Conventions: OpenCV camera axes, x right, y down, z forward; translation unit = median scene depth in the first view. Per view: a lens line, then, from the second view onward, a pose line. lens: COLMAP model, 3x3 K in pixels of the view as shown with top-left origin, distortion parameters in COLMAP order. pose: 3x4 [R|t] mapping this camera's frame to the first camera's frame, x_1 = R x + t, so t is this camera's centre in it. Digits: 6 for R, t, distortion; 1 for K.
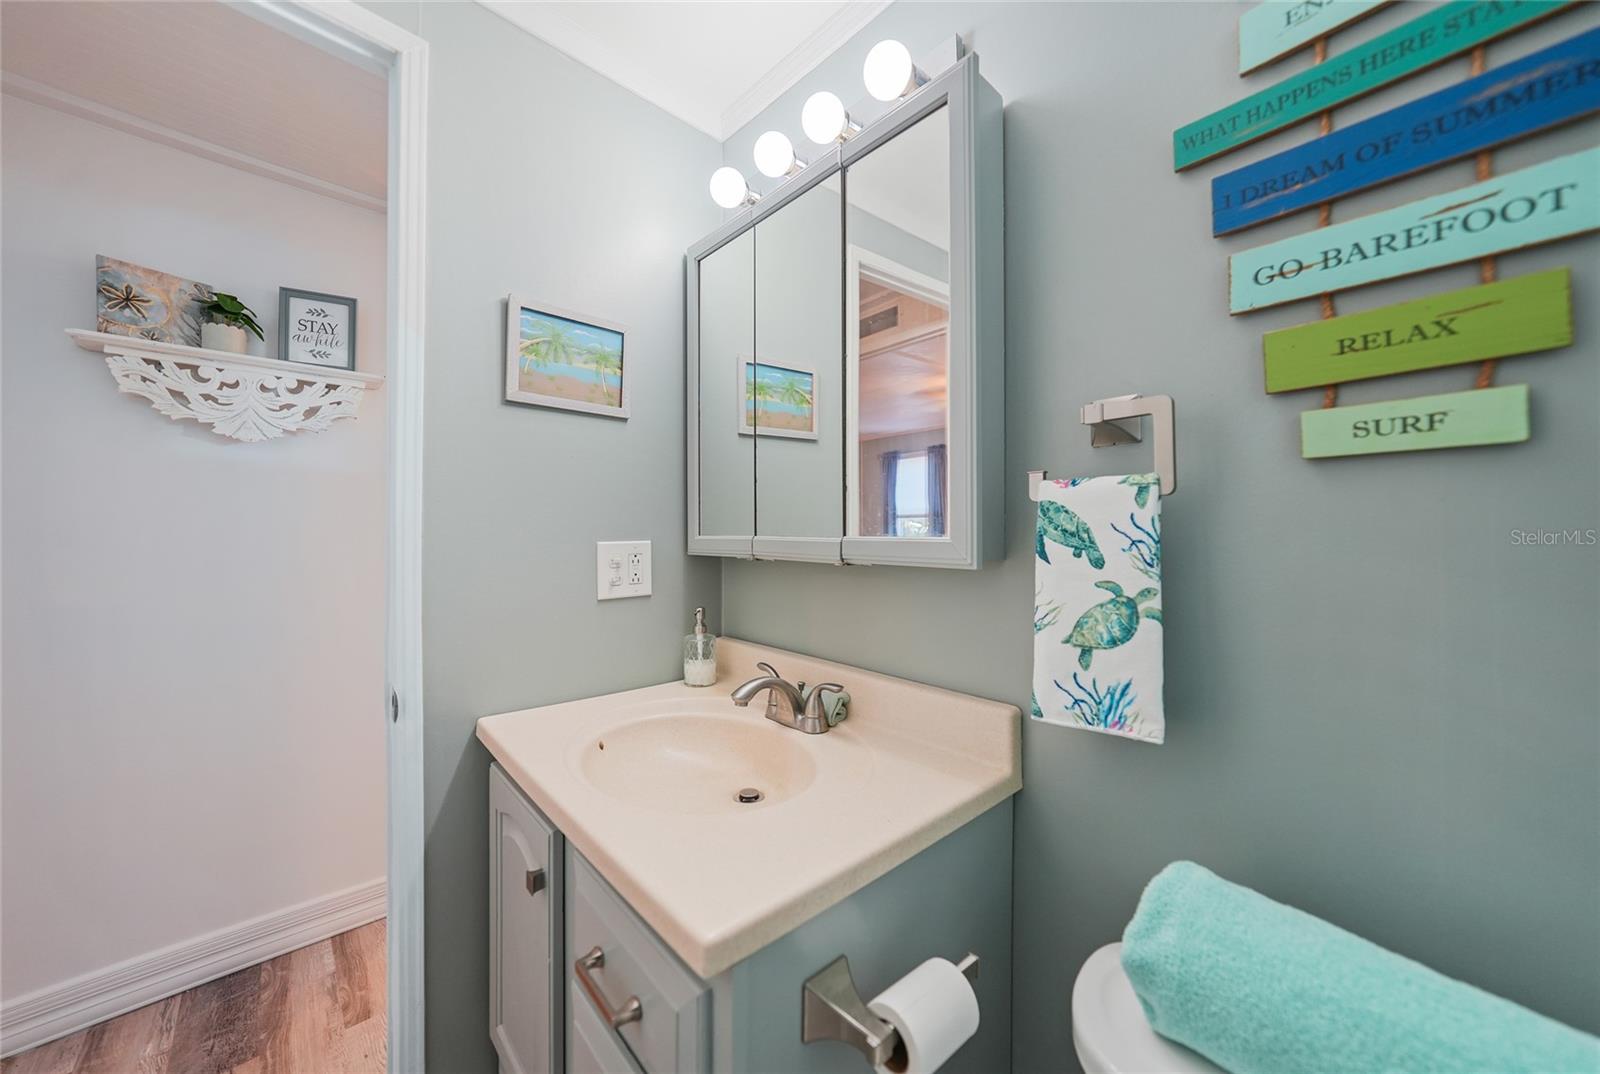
lens RADIAL K [[571.5, 0, 799.9], [0, 571.5, 527.0], [0, 0, 1]] dist [-0.027152, 0.005759]
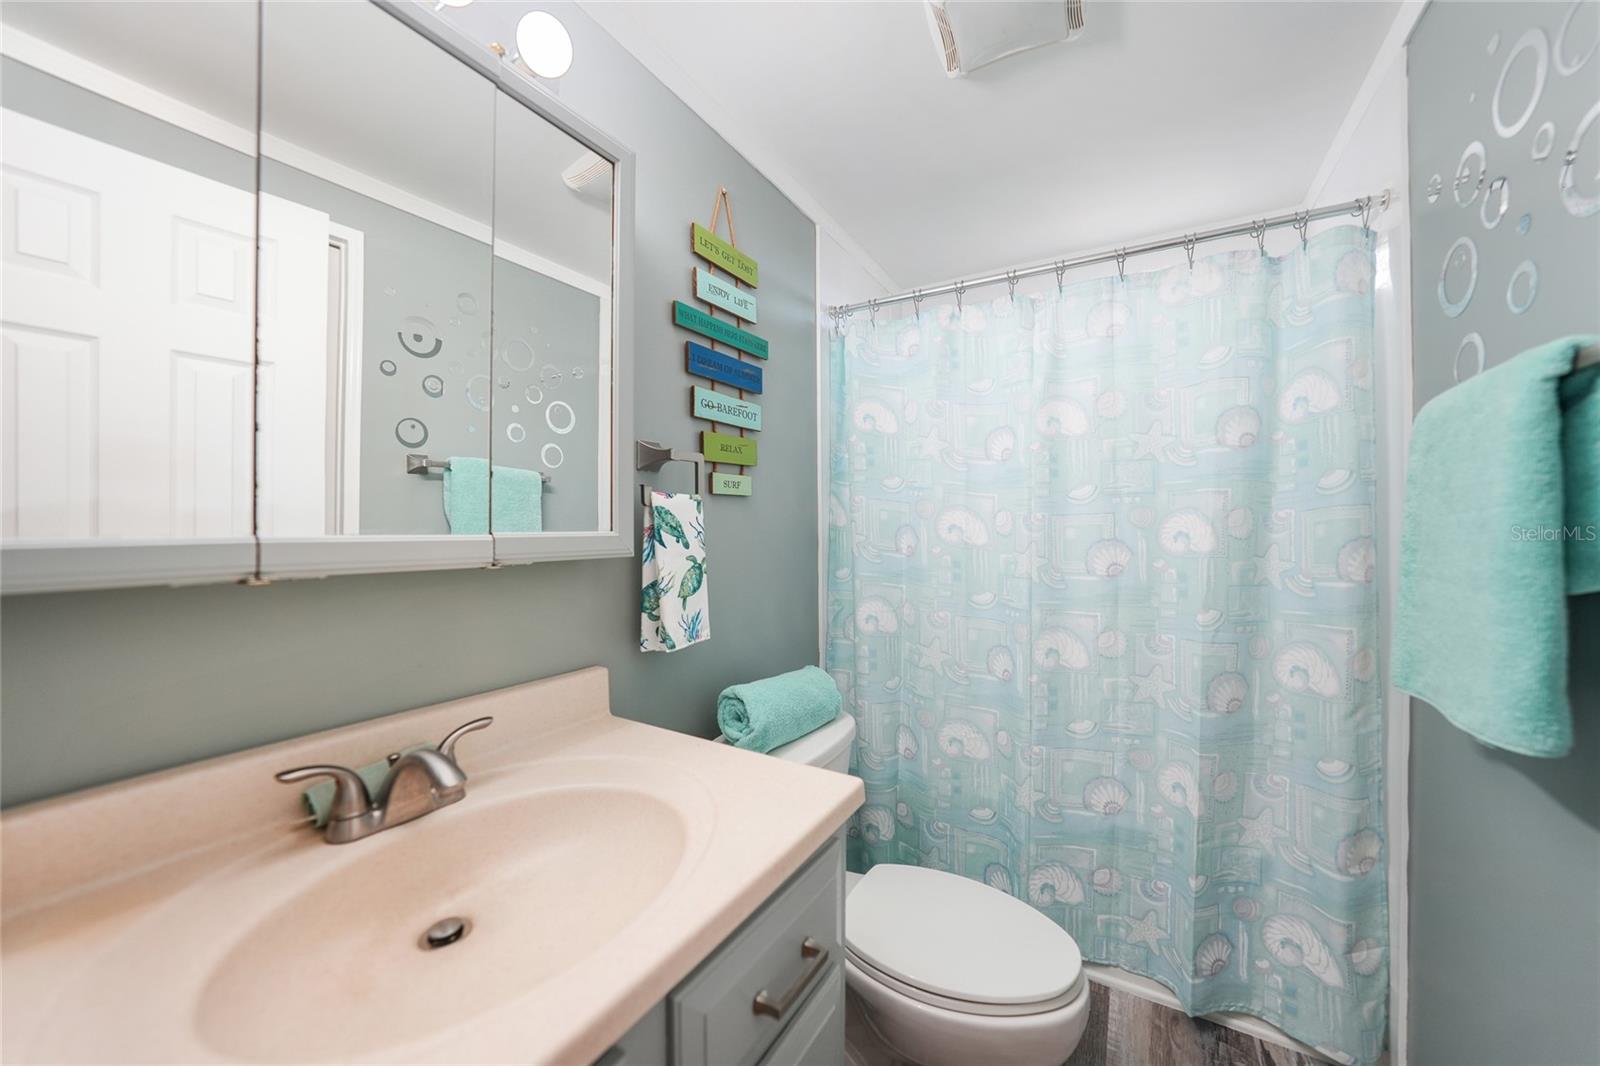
lens RADIAL K [[571.5, 0, 800.9], [0, 571.5, 528.7], [0, 0, 1]] dist [-0.027152, 0.005759]
pose [[-0.283097, 0.001977, 0.959089, -1.210230], [-0.002468, 0.999993, -0.002790, 0.018027], [-0.959088, -0.003157, -0.283090, 1.173954]]
